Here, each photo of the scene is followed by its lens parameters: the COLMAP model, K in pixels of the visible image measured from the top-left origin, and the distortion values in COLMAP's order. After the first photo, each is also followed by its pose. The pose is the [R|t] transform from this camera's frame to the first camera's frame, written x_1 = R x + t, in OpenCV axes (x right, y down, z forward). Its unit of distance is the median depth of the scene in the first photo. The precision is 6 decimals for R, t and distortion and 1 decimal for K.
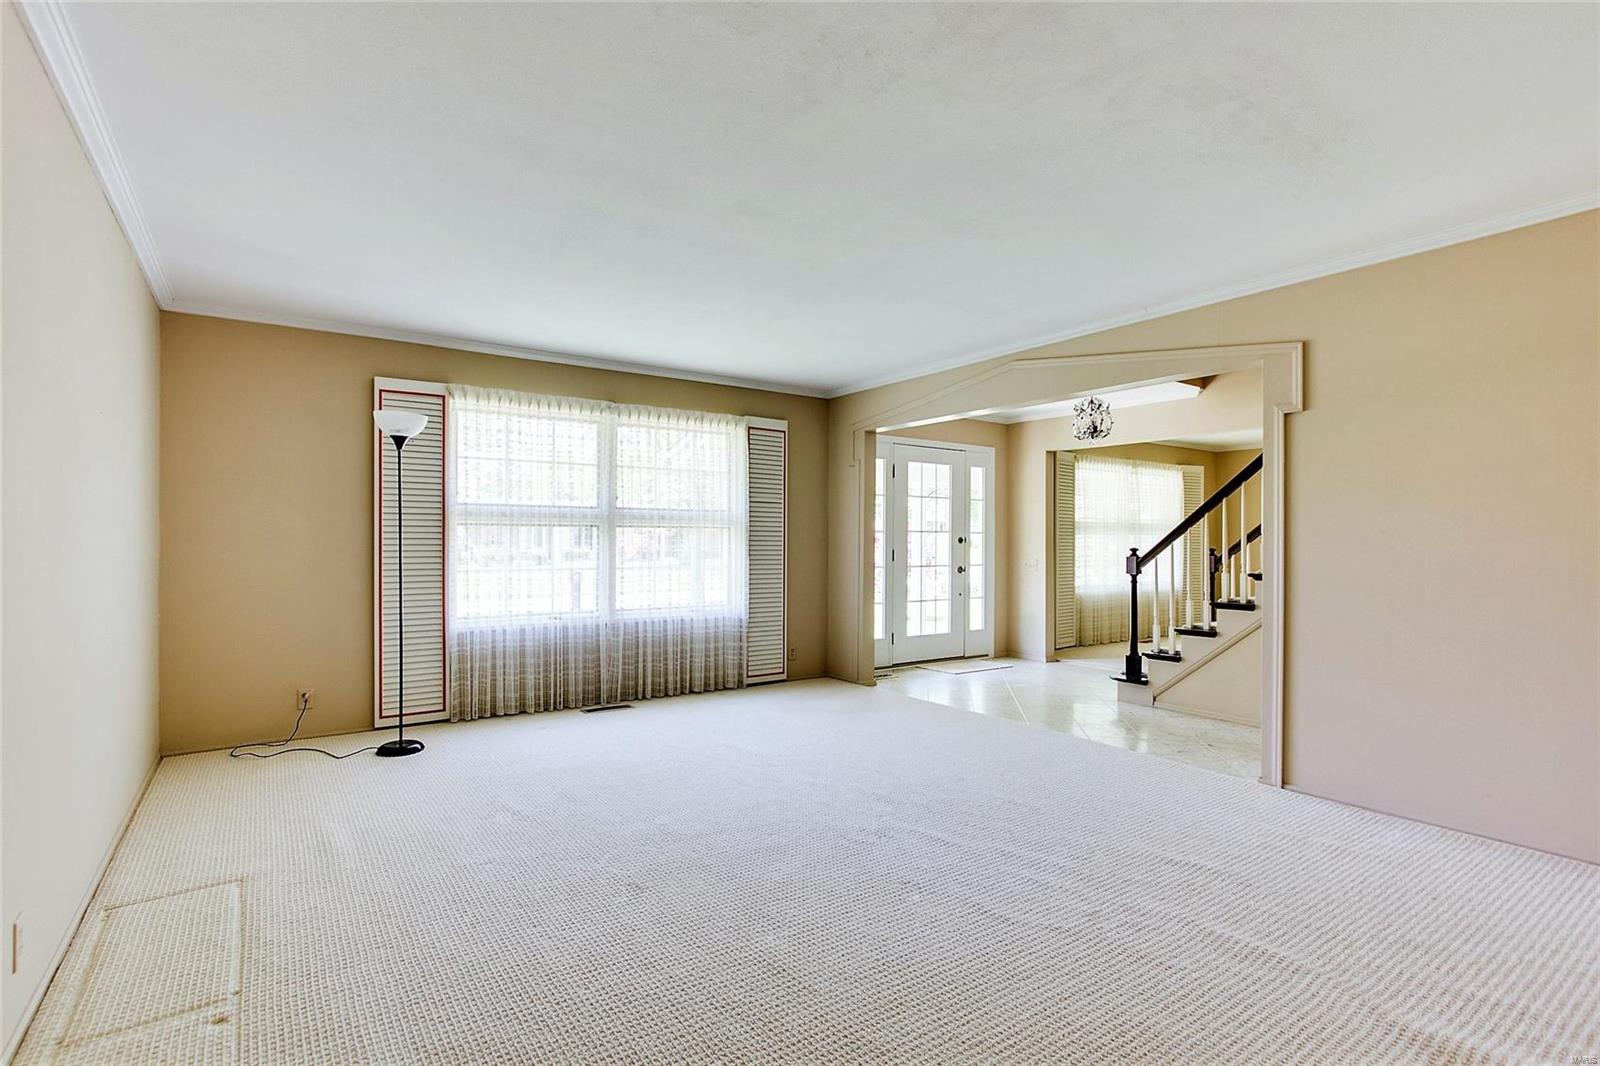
lens RADIAL K [[748.0, 0, 791.9], [0, 748.0, 534.1], [0, 0, 1]] dist [-0.000245, -0.000428]
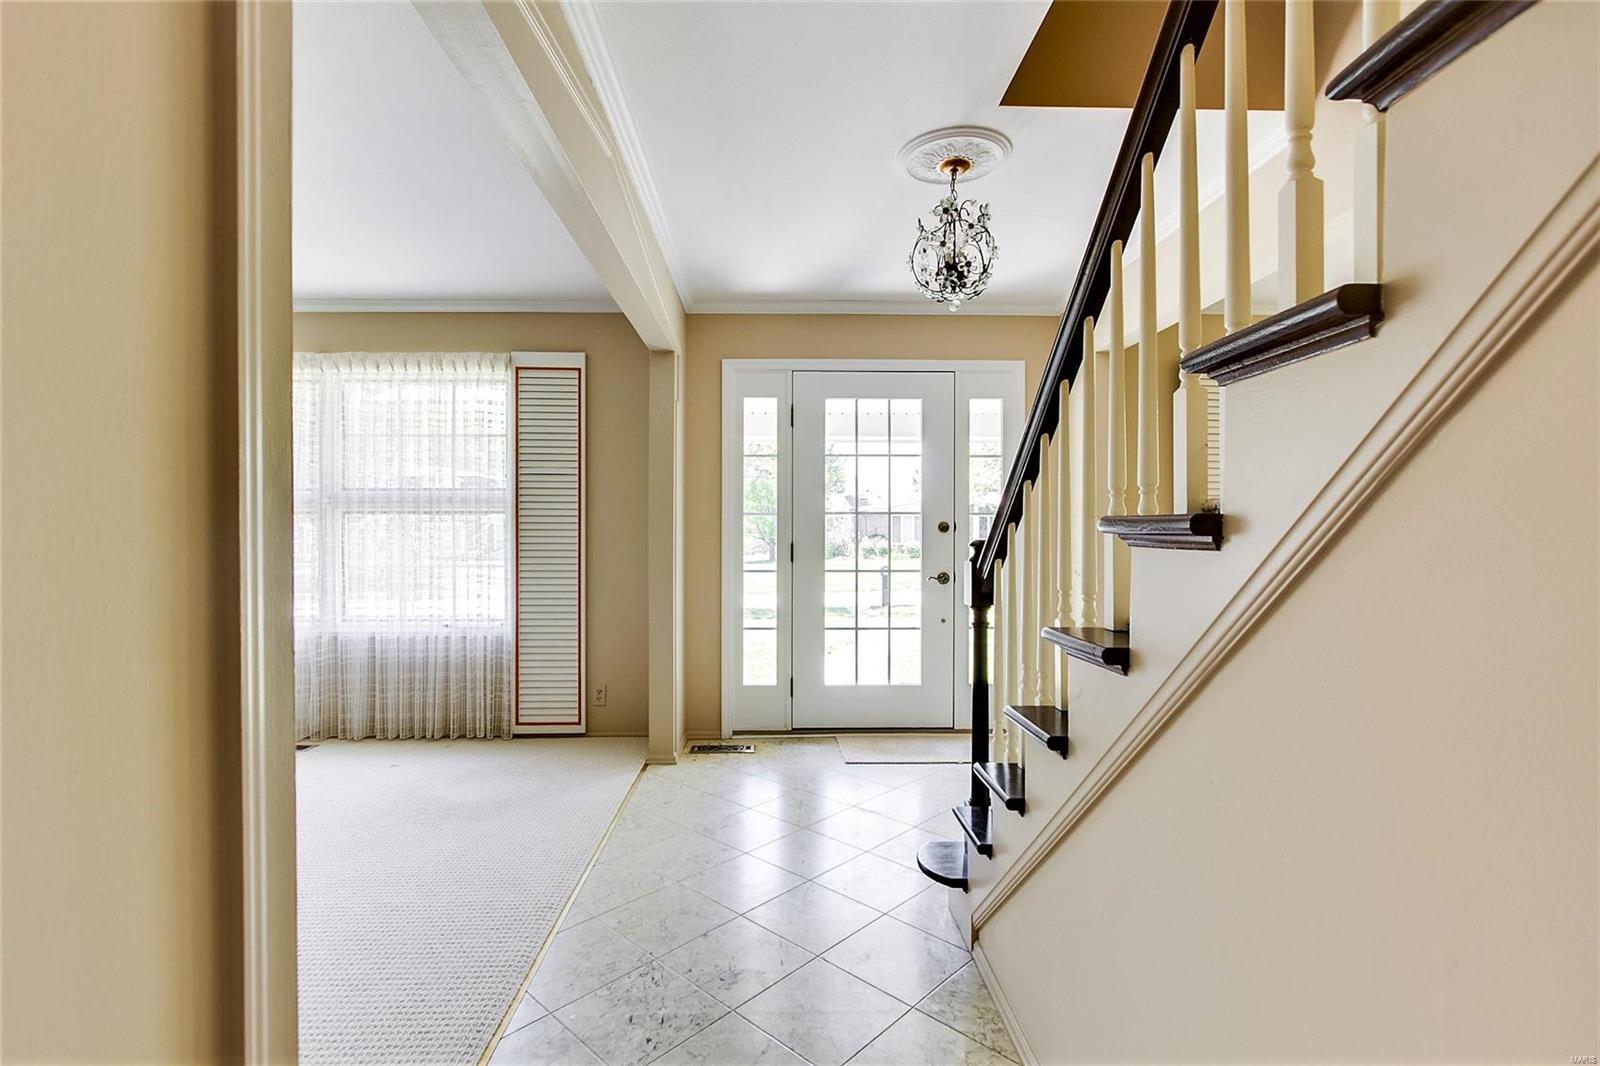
lens RADIAL K [[917.3, 0, 806.4], [0, 917.3, 533.6], [0, 0, 1]] dist [-0.000494, -0.000146]
pose [[0.845037, -0.003101, -0.534698, 0.590888], [0.009206, 0.999919, 0.008750, 0.006561], [0.534628, -0.012317, 0.844998, 0.392632]]
